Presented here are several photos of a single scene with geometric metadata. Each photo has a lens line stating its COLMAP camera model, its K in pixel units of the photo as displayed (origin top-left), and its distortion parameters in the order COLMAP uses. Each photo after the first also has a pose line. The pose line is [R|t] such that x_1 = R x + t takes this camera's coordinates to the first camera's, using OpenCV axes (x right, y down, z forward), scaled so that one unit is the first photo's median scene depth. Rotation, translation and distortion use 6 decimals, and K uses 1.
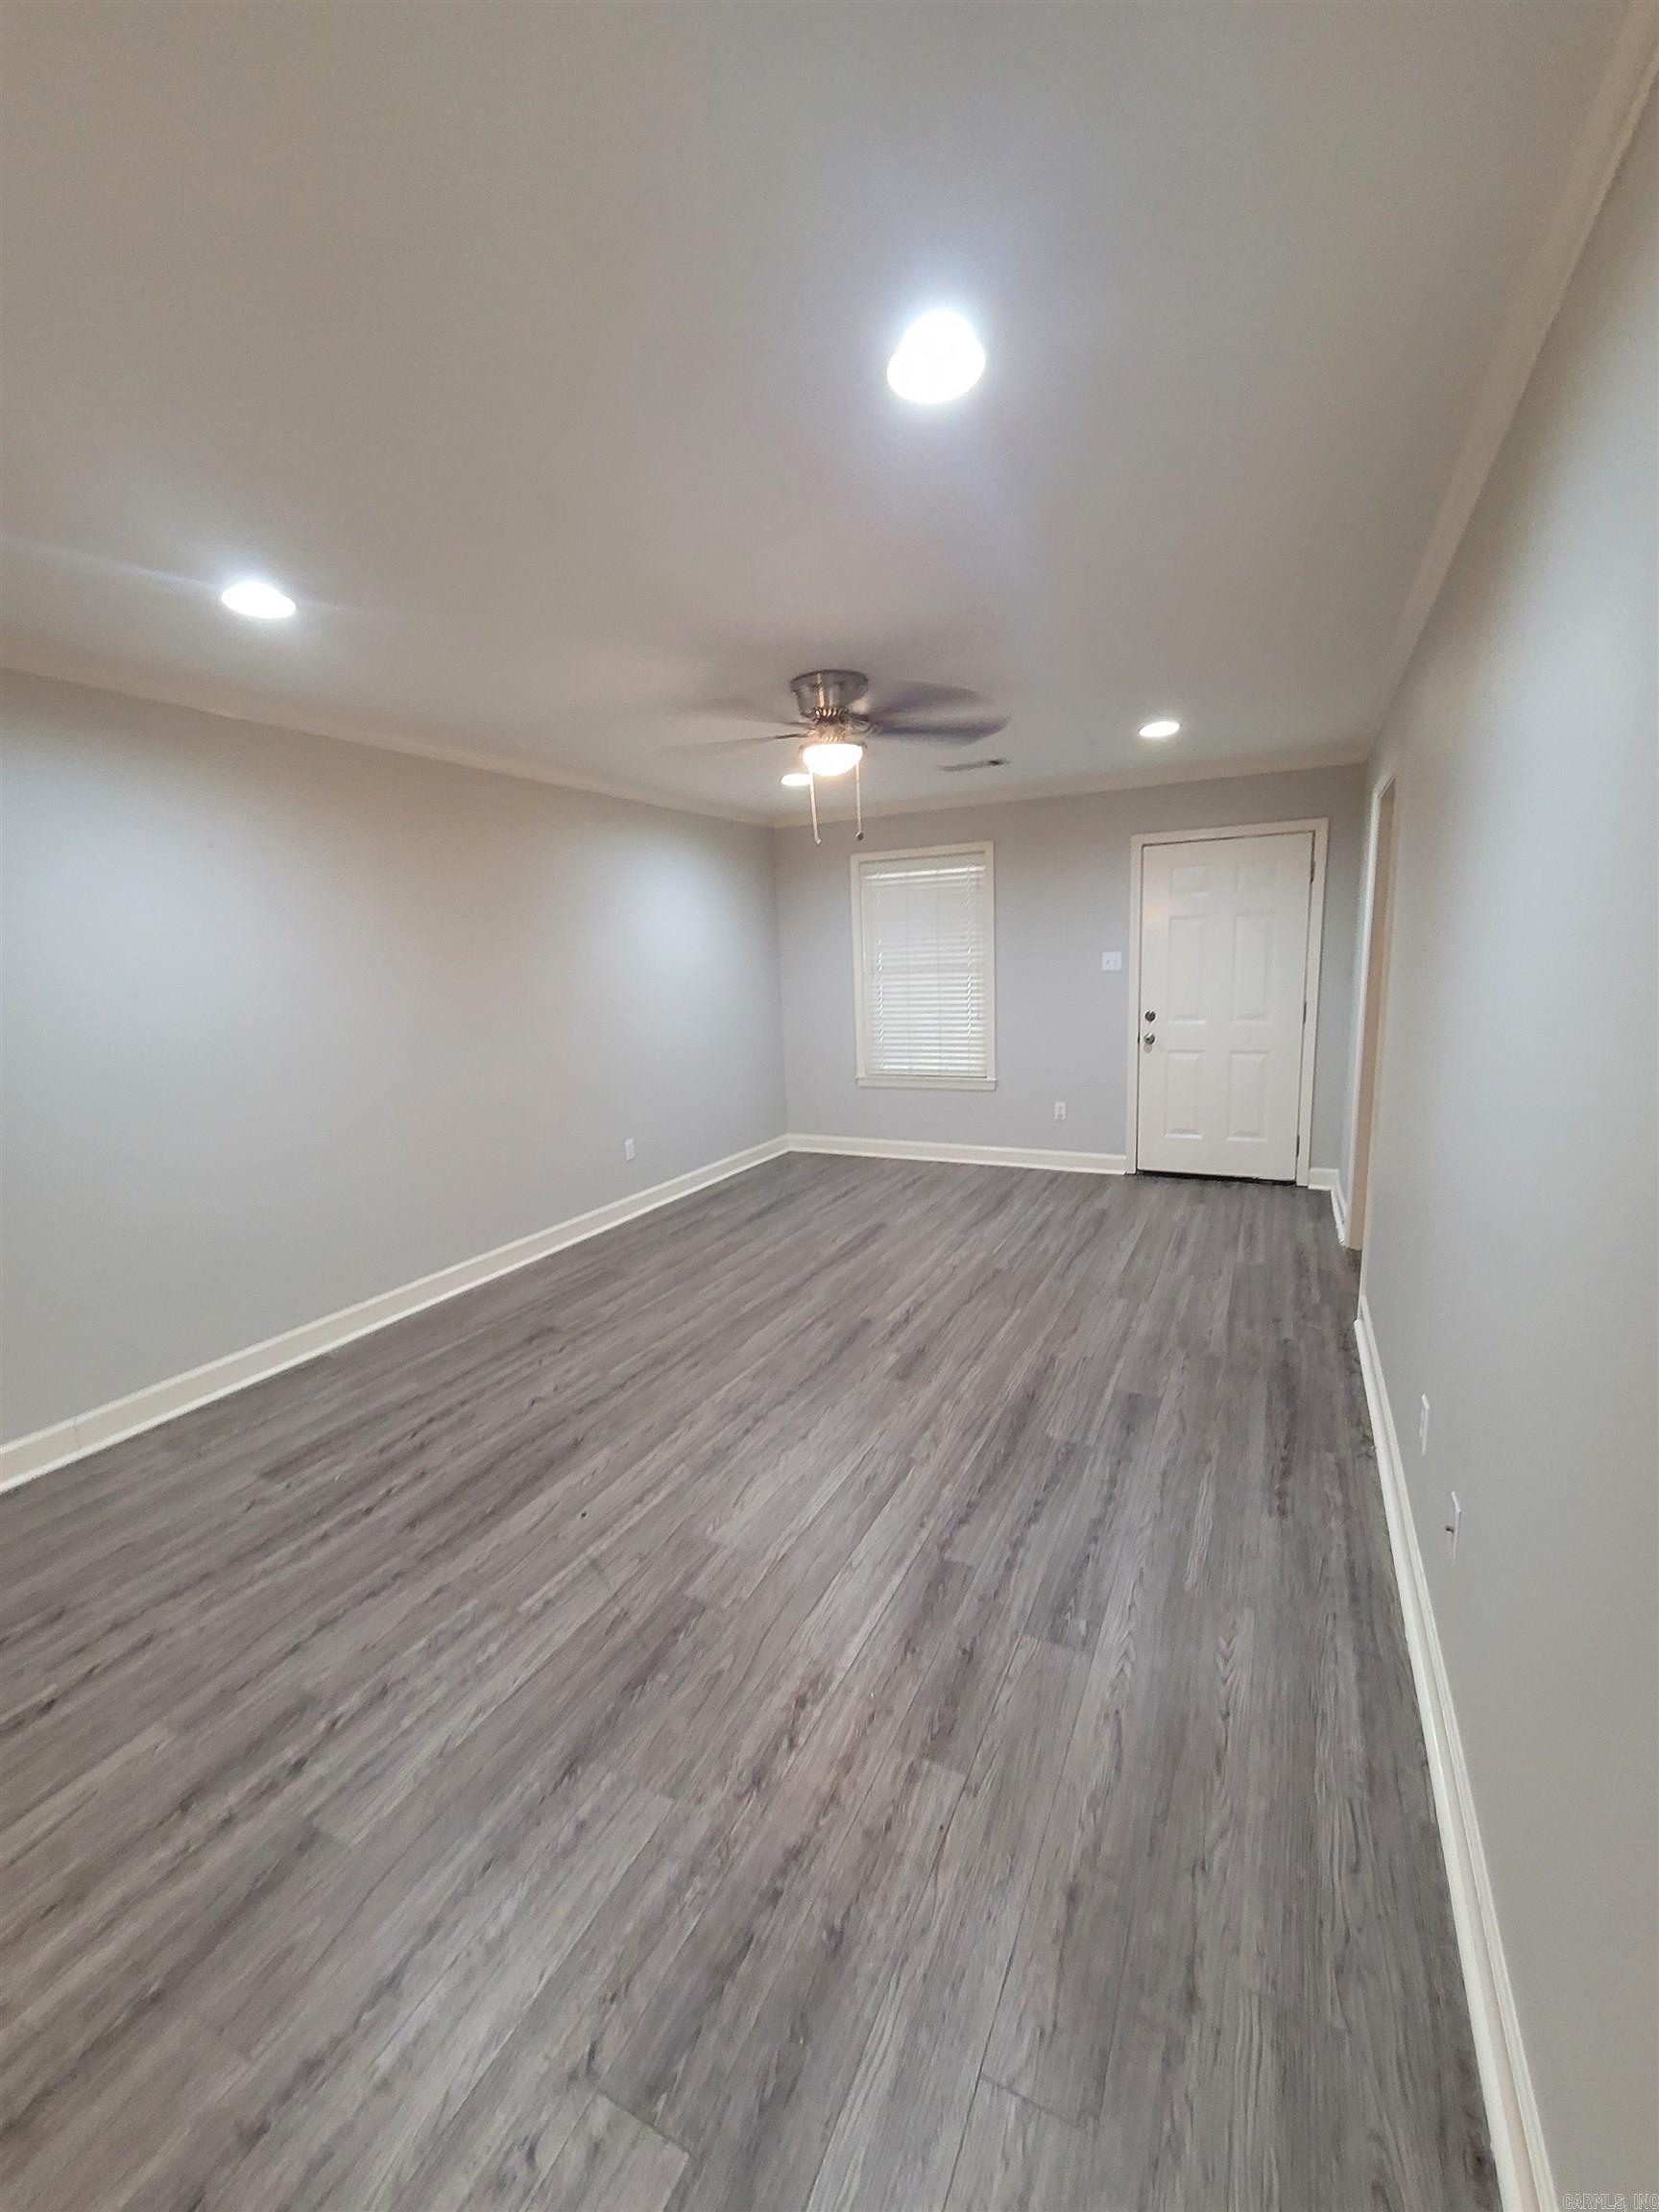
lens RADIAL K [[925.1, 0, 833.1], [0, 925.1, 1126.7], [0, 0, 1]] dist [-0.000681, -0.000056]
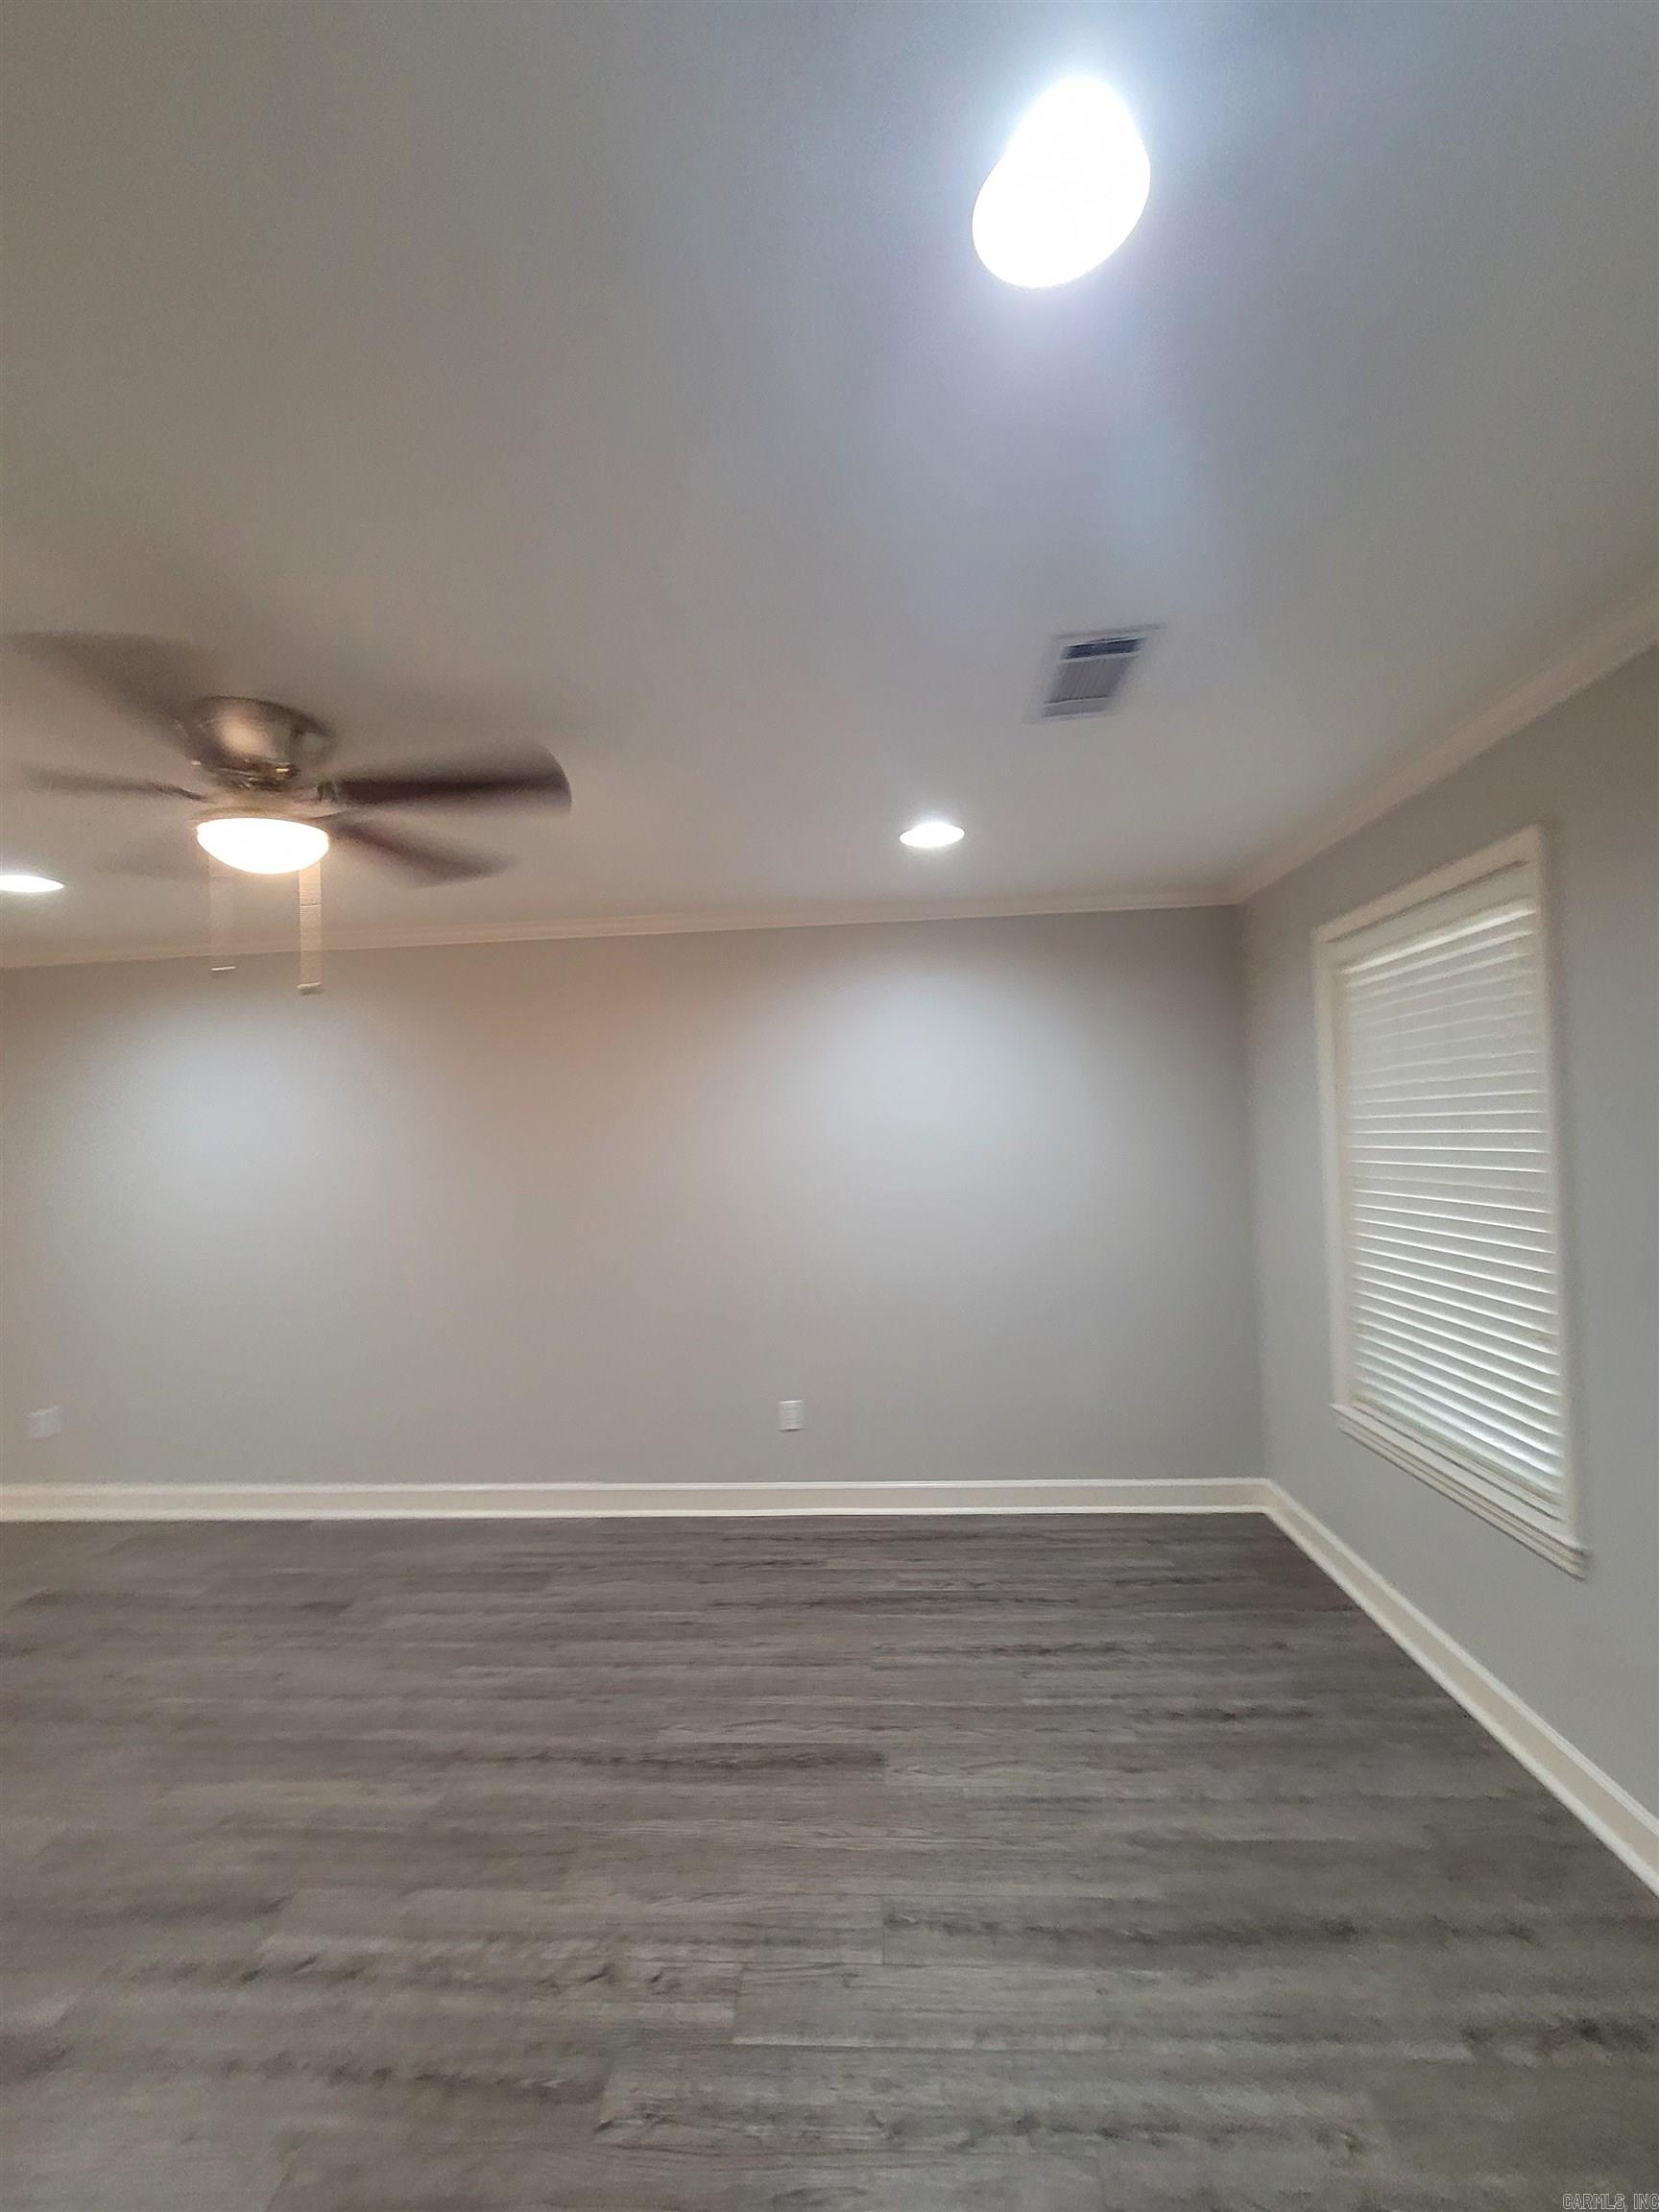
lens RADIAL K [[915.2, 0, 797.4], [0, 915.2, 1147.5], [0, 0, 1]] dist [-0.000198, 0.000440]
pose [[0.376670, 0.039197, -0.925518, 0.468926], [-0.150387, 0.988438, -0.019344, -0.185079], [0.914059, 0.146472, 0.378210, 0.807654]]
